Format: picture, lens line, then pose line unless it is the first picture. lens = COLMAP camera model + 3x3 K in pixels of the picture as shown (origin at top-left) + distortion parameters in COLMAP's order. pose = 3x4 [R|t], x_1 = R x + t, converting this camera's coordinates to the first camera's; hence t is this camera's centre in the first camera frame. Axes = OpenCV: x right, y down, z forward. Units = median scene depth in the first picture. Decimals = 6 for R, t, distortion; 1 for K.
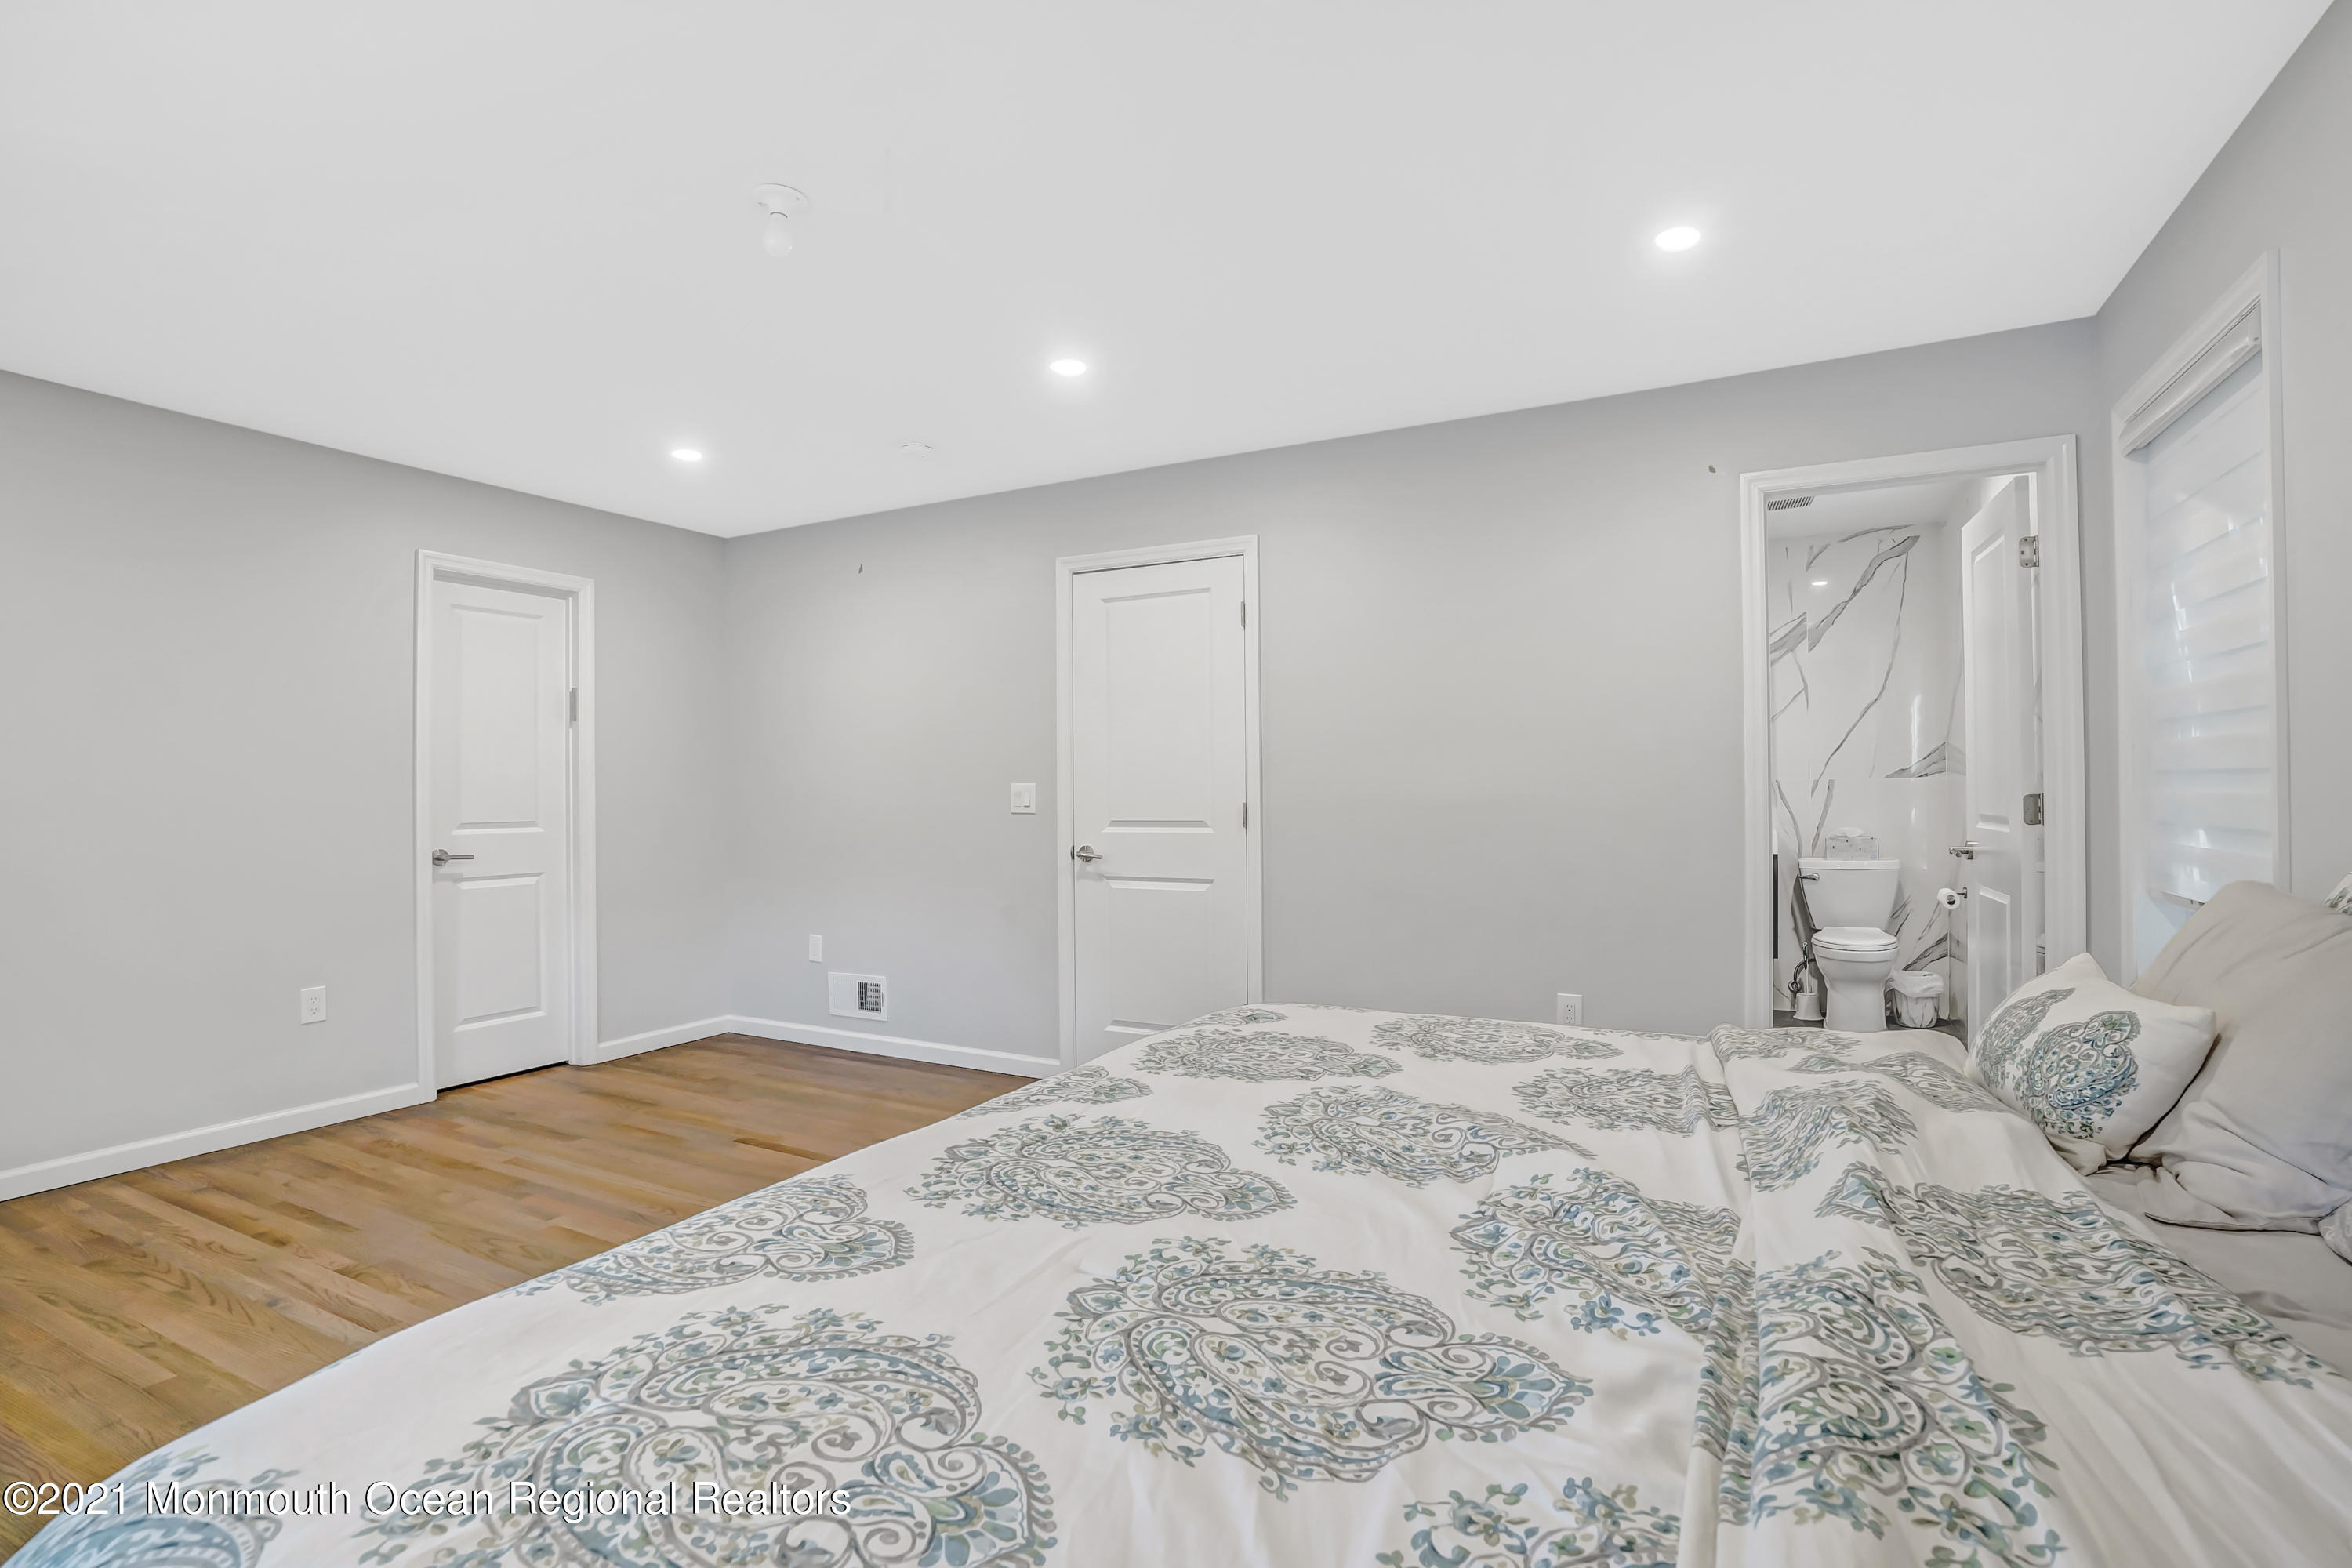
lens RADIAL K [[1073.2, 0, 1182.2], [0, 1073.2, 782.9], [0, 0, 1]] dist [-0.039401, 0.001606]
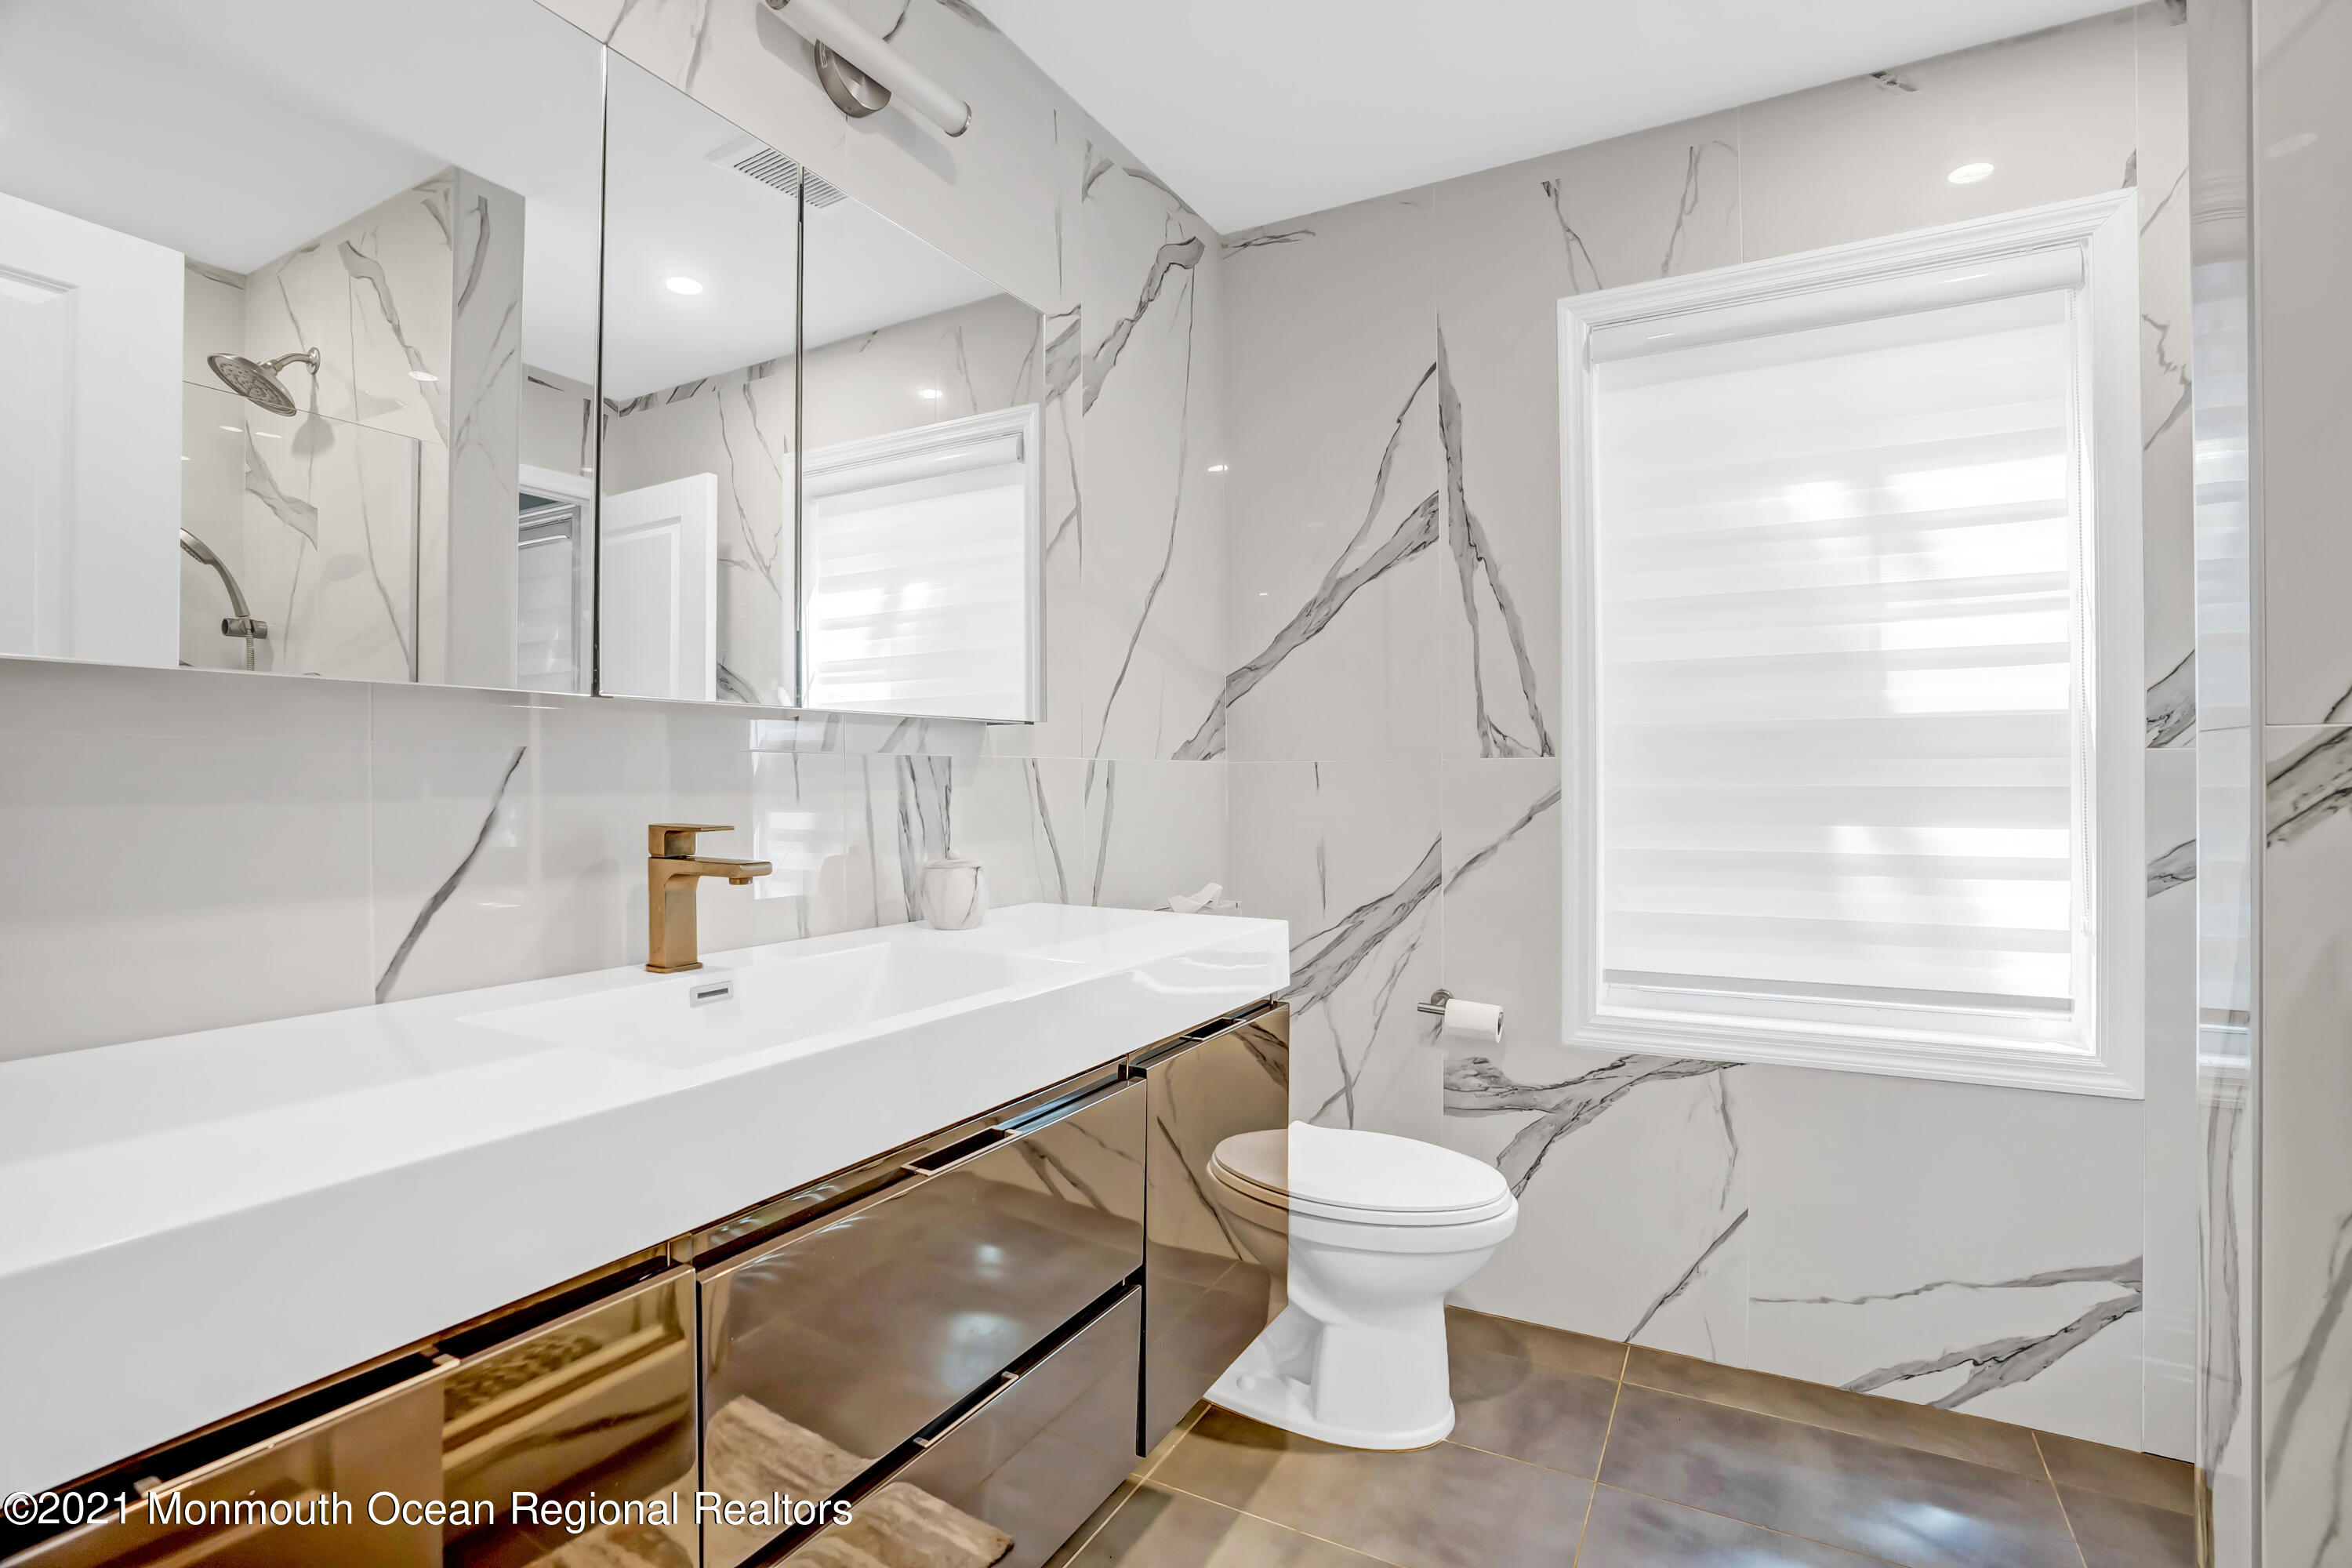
lens RADIAL K [[1073.2, 0, 1183.8], [0, 1073.2, 786.5], [0, 0, 1]] dist [-0.039401, 0.001606]
pose [[0.015049, 0.007402, 0.999859, 0.217518], [0.002725, 0.999969, -0.007443, 0.010501], [-0.999883, 0.002837, 0.015028, 0.960700]]
